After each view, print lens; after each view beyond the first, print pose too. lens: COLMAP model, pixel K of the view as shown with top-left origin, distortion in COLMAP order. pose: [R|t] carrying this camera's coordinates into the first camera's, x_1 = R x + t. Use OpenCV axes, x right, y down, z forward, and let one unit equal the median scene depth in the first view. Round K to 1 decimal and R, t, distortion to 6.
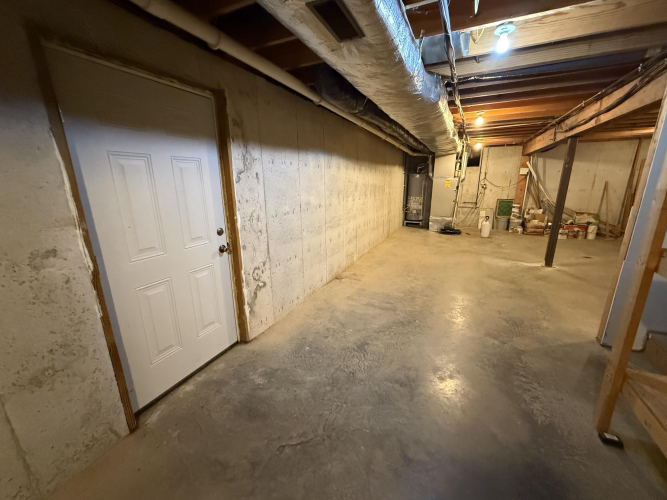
lens RADIAL K [[265.5, 0, 332.6], [0, 265.5, 250.8], [0, 0, 1]] dist [-0.000664, -0.000056]
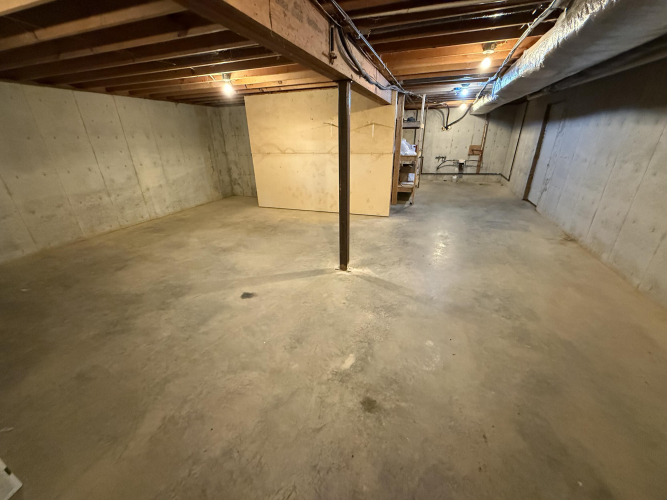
lens RADIAL K [[265.5, 0, 332.6], [0, 265.5, 250.8], [0, 0, 1]] dist [-0.000664, -0.000056]
pose [[-0.994736, 0.063039, -0.080786, 1.030047], [-0.000320, 0.786466, 0.617633, -0.502539], [0.102471, 0.614408, -0.782306, 1.773040]]
